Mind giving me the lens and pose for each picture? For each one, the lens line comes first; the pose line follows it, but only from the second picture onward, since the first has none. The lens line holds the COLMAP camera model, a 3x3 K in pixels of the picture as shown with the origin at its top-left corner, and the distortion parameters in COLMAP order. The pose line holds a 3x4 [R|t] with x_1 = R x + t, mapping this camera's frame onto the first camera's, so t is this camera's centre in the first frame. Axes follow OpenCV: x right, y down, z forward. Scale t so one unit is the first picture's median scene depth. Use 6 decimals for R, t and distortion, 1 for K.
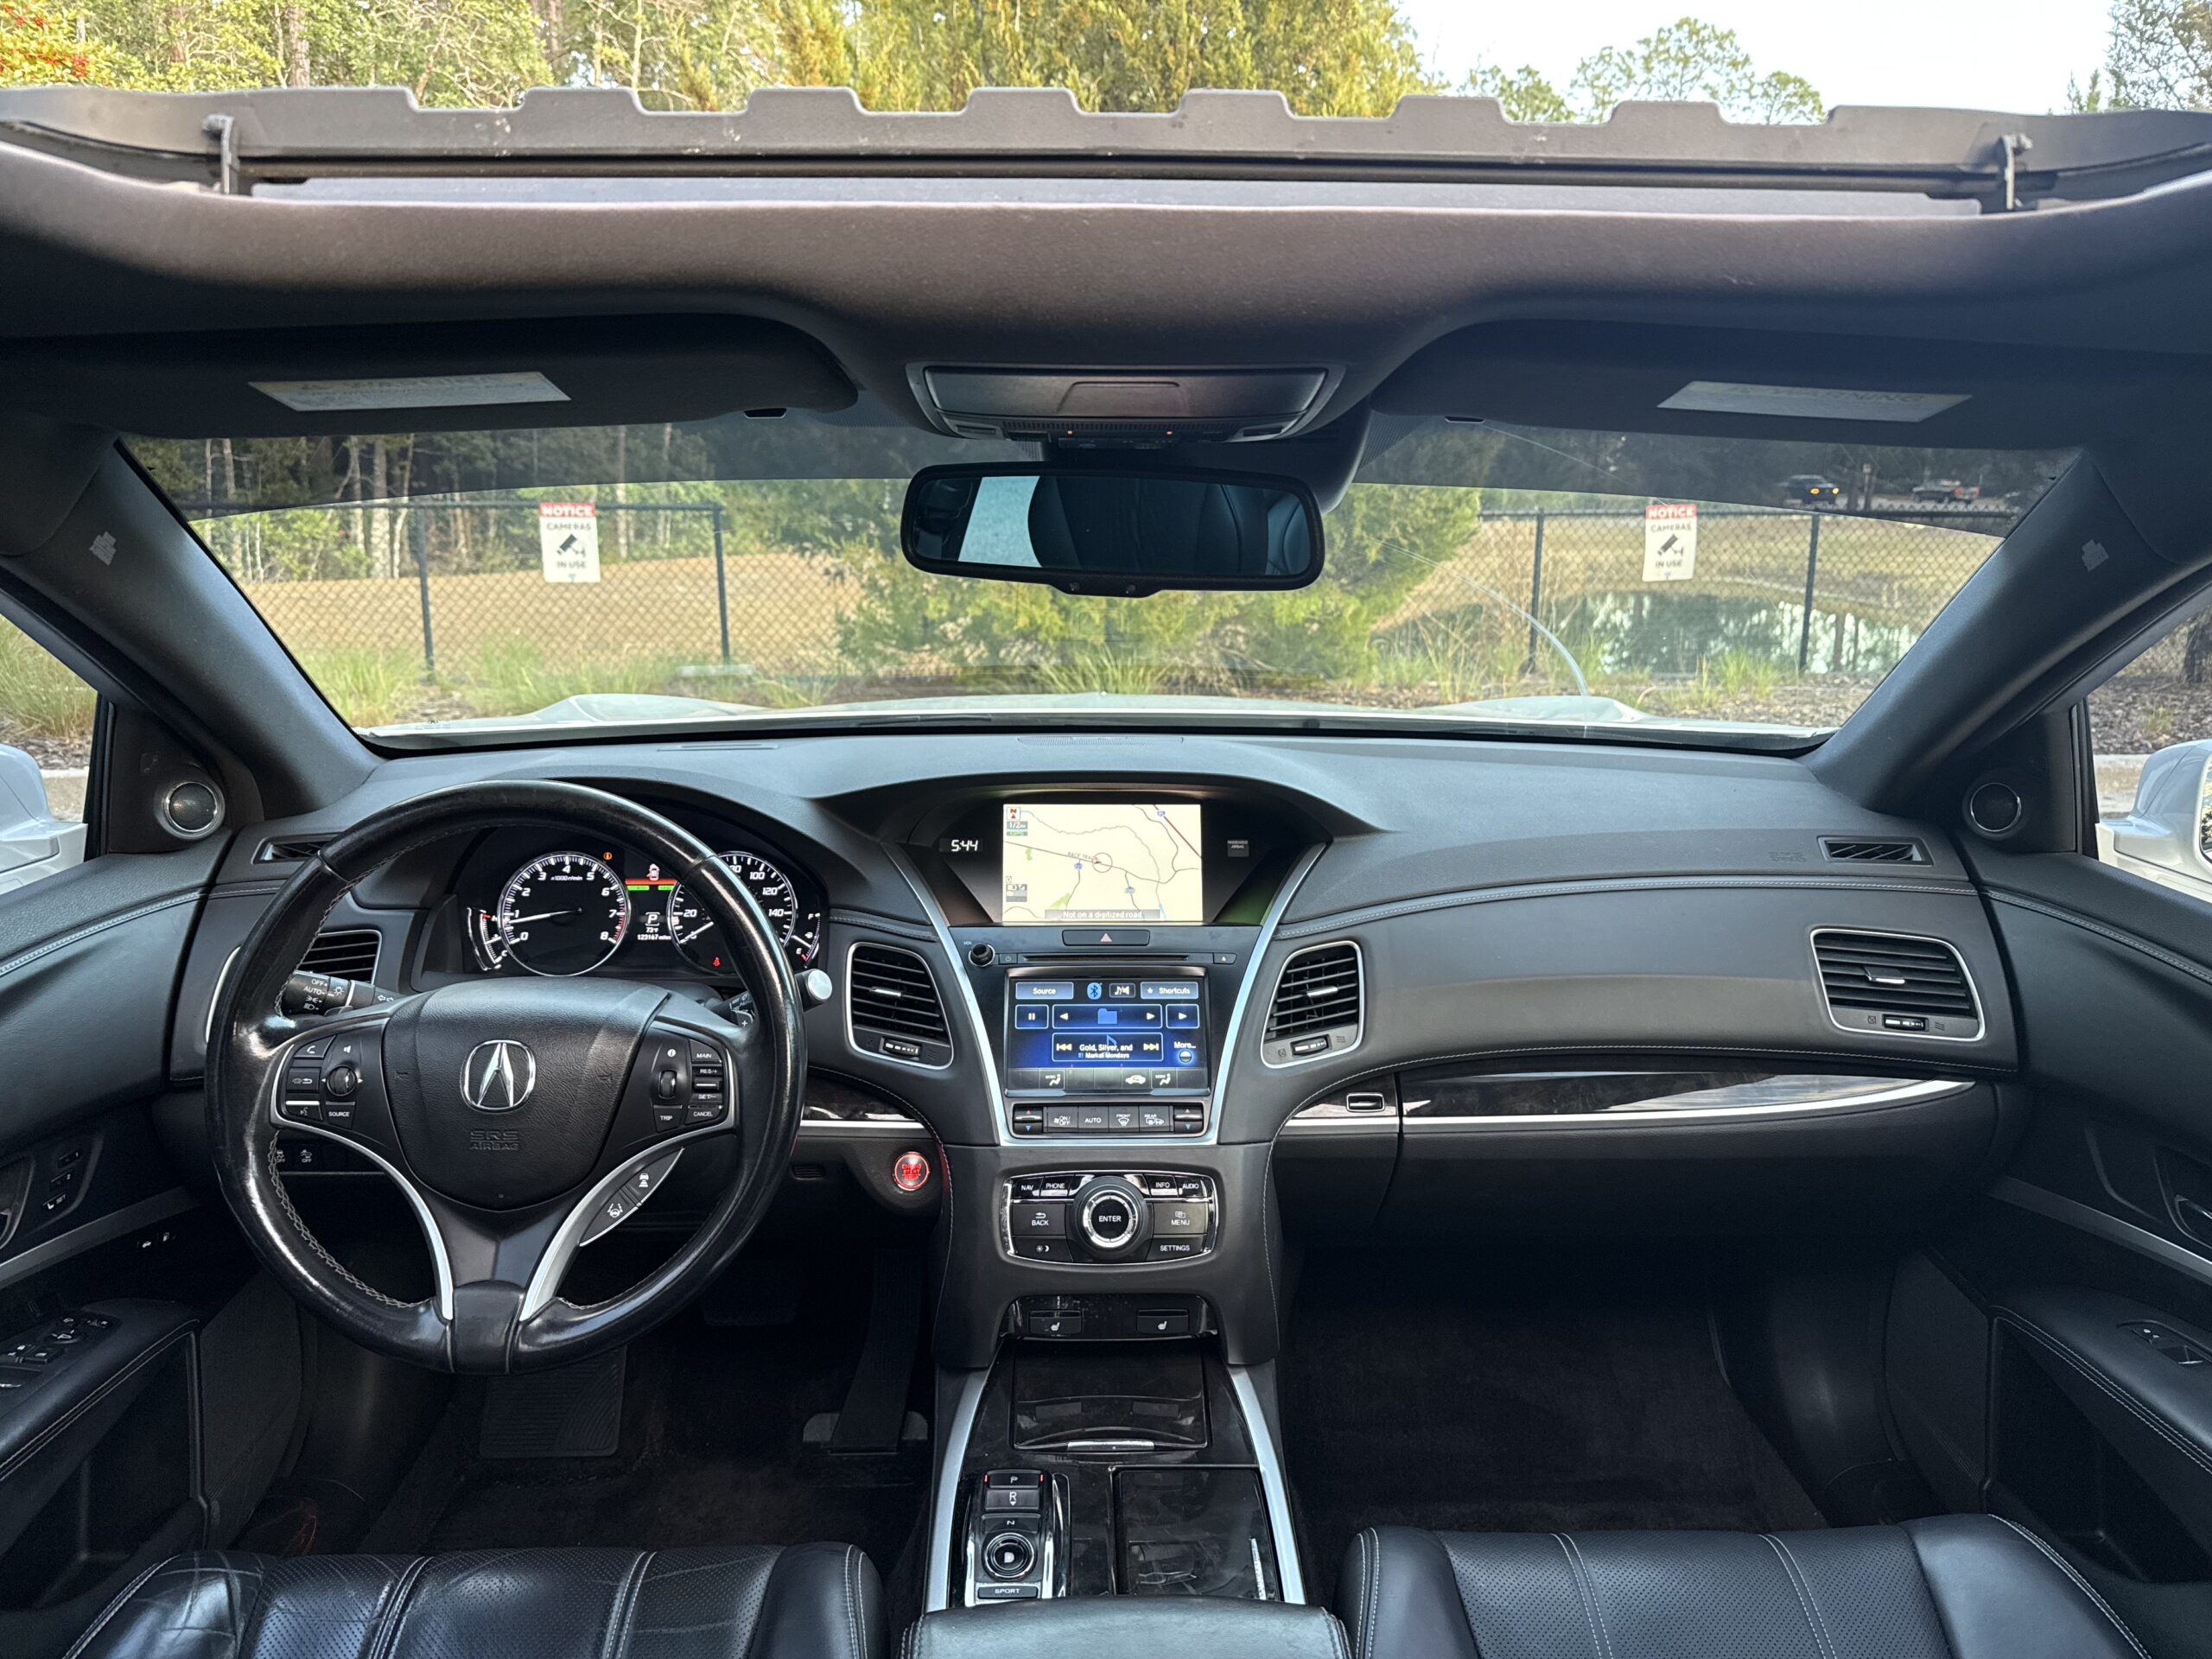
lens RADIAL K [[1551.9, 0, 1145.2], [0, 1551.9, 787.7], [0, 0, 1]] dist [0.000419, -0.008252]
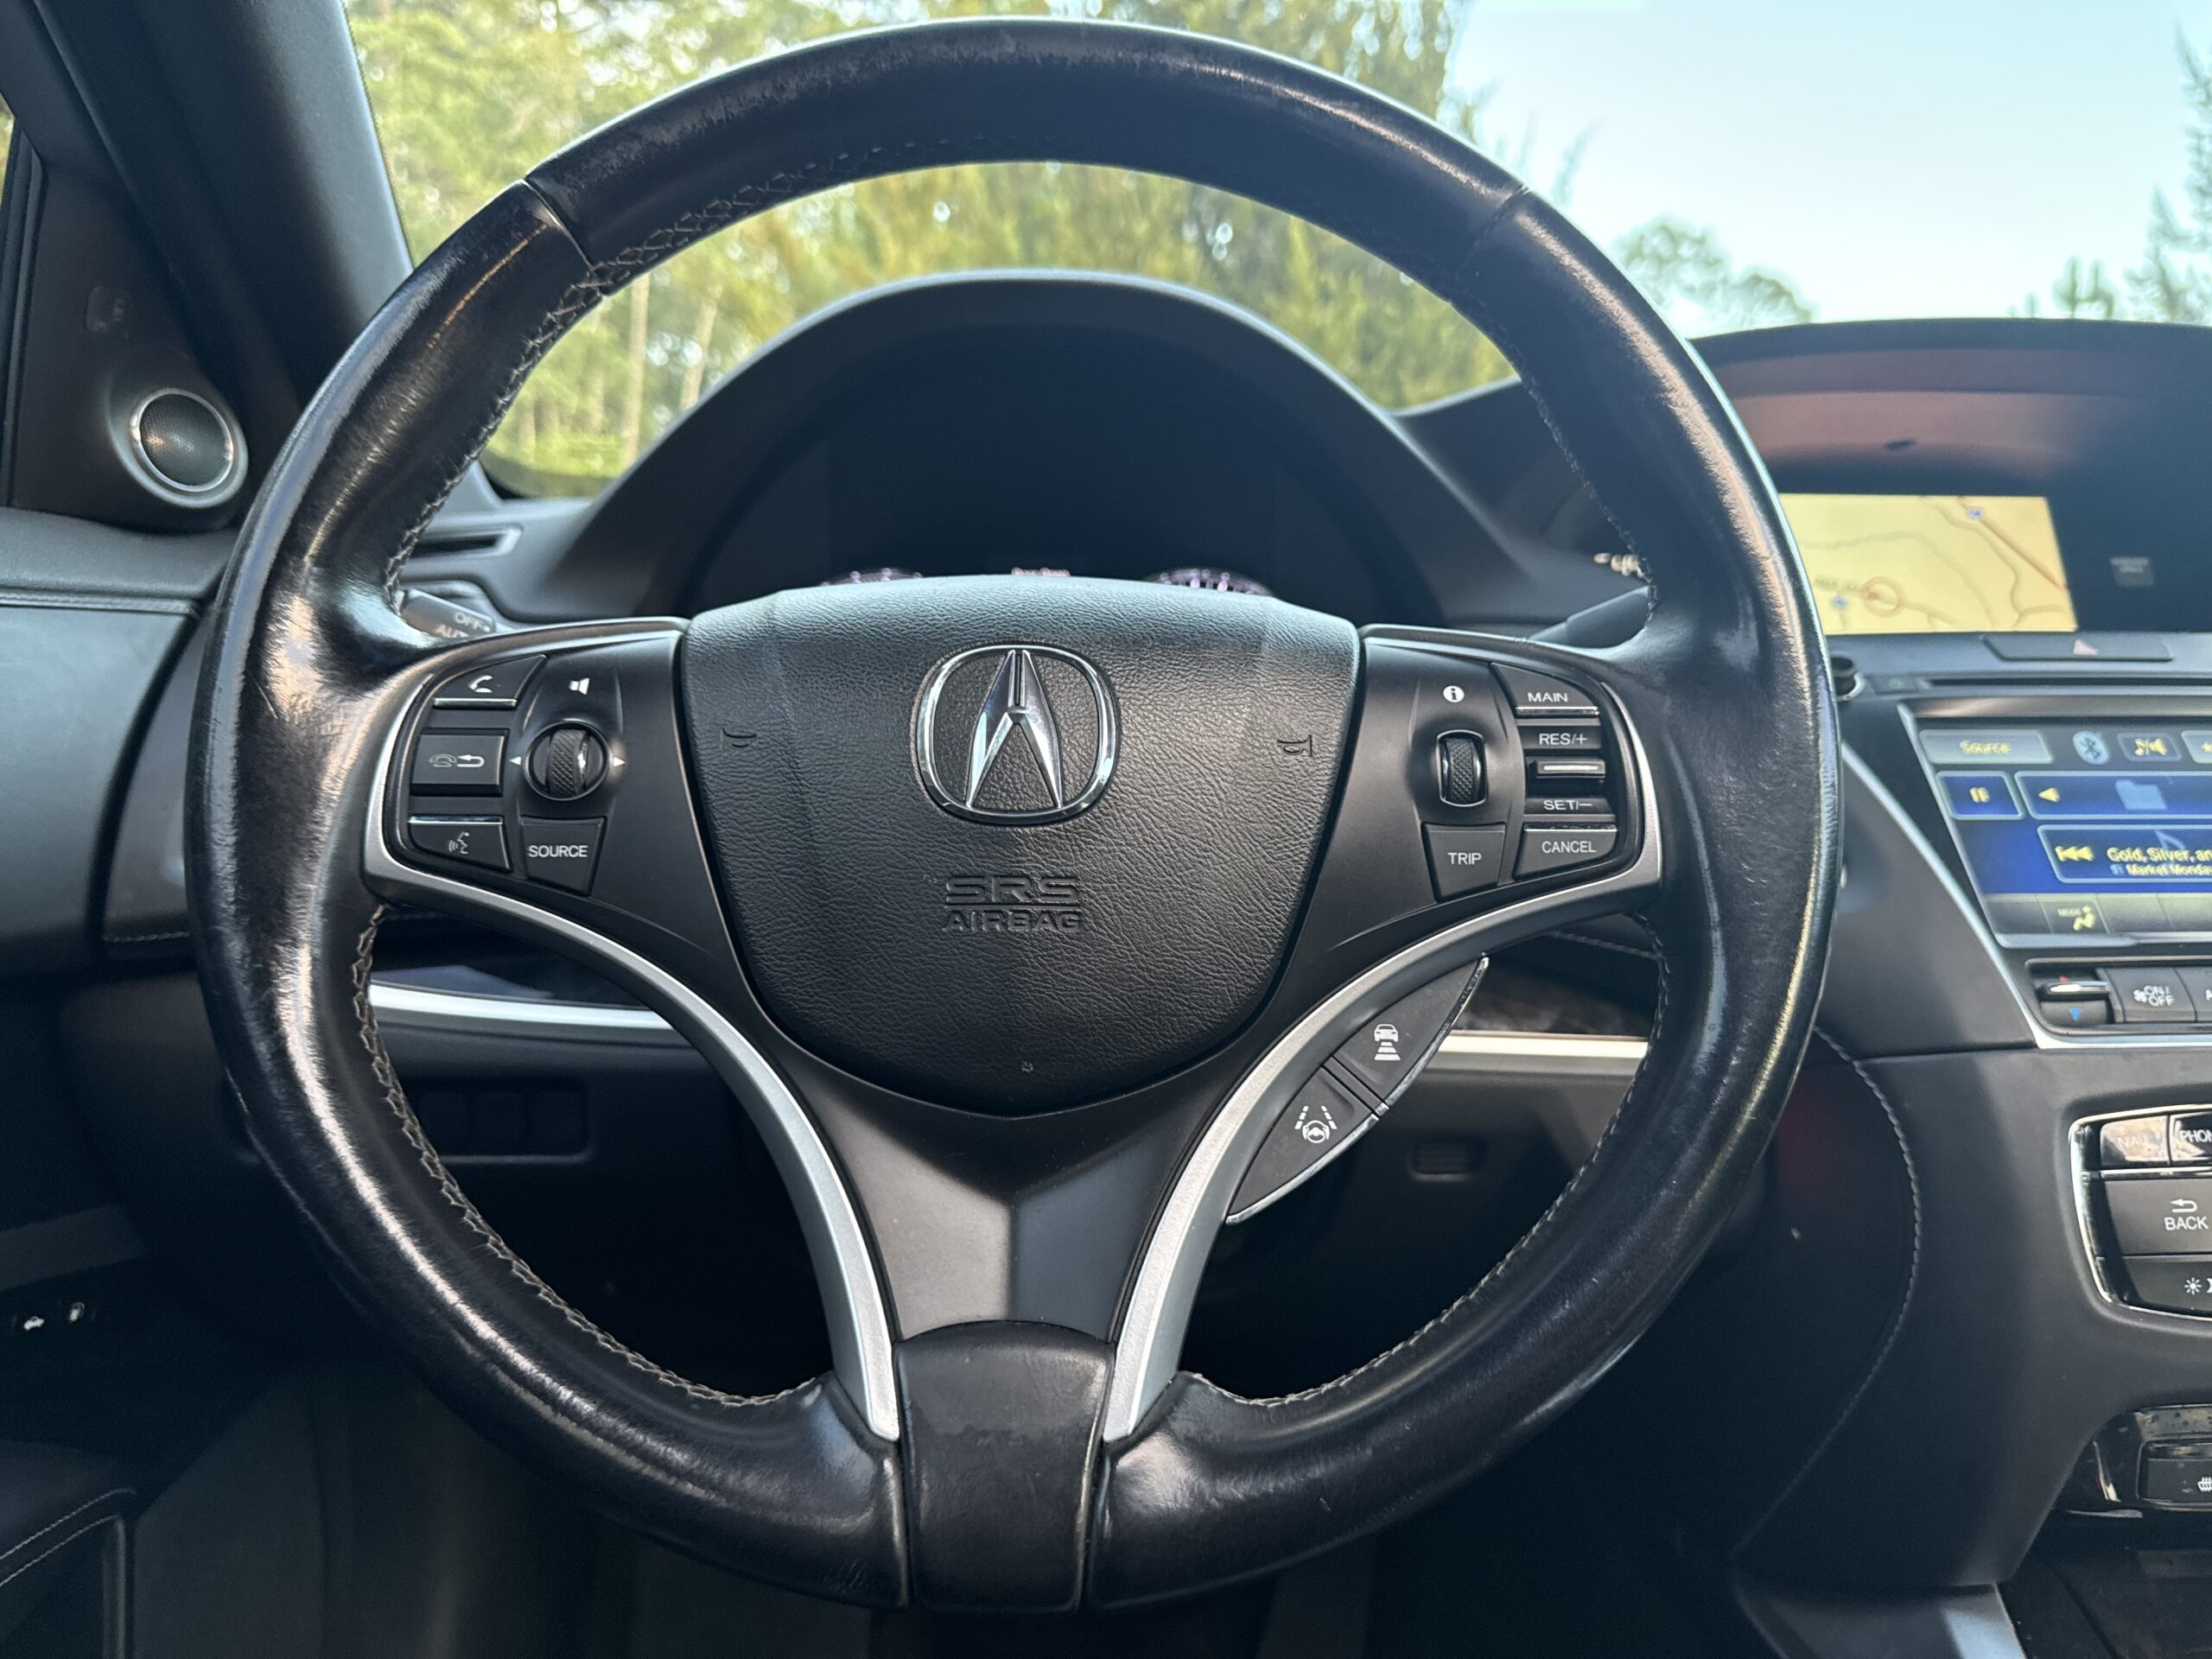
lens RADIAL K [[1551.9, 0, 1087.2], [0, 1551.9, 827.2], [0, 0, 1]] dist [0.000419, -0.008252]
pose [[0.999765, -0.009866, -0.019314, -0.329422], [0.007707, 0.994034, -0.108802, 0.206245], [0.020272, 0.108627, 0.993876, 0.546721]]
